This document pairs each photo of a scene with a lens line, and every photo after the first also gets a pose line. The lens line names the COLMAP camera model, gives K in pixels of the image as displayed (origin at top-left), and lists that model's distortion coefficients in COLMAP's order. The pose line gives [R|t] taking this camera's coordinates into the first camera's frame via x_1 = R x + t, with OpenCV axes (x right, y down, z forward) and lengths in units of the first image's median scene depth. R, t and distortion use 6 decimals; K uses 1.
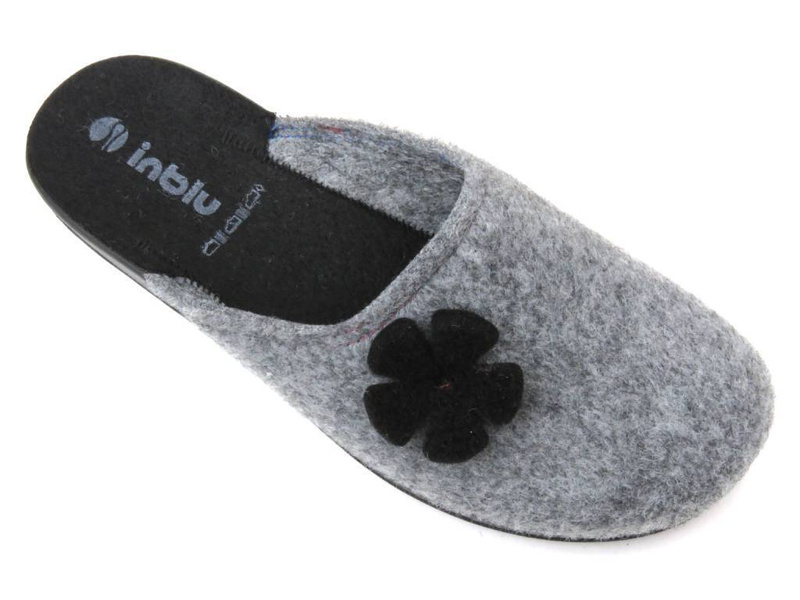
lens RADIAL K [[1426.4, 0, 400.0], [0, 1426.4, 300.0], [0, 0, 1]] dist [-0.100946, -0.035557]
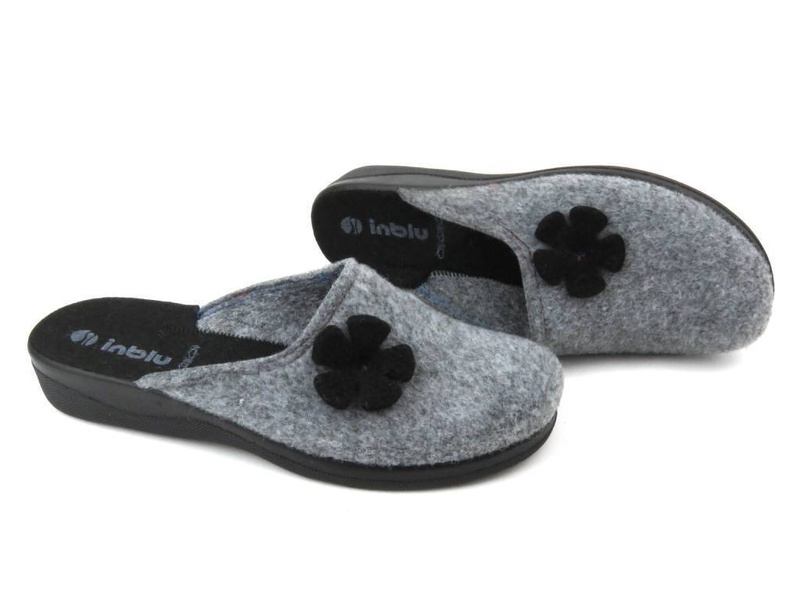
lens RADIAL K [[1051.3, 0, 400.0], [0, 1051.3, 300.0], [0, 0, 1]] dist [0.001154, -0.524624]
pose [[0.936446, -0.090580, 0.338917, -0.277628], [0.275023, 0.789316, -0.548948, 0.569304], [-0.217789, 0.607270, 0.764063, 0.076195]]
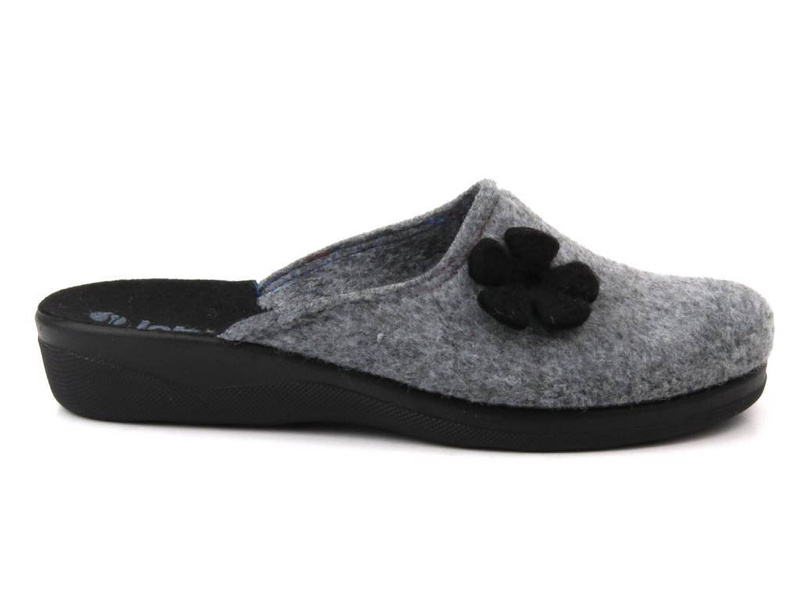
lens RADIAL K [[2001.2, 0, 400.0], [0, 2001.2, 300.0], [0, 0, 1]] dist [-0.238218, 0.221031]
pose [[0.870112, -0.036048, 0.491535, -0.781270], [0.410338, 0.605416, -0.681978, 1.021656], [-0.272998, 0.795093, 0.541571, 0.136458]]
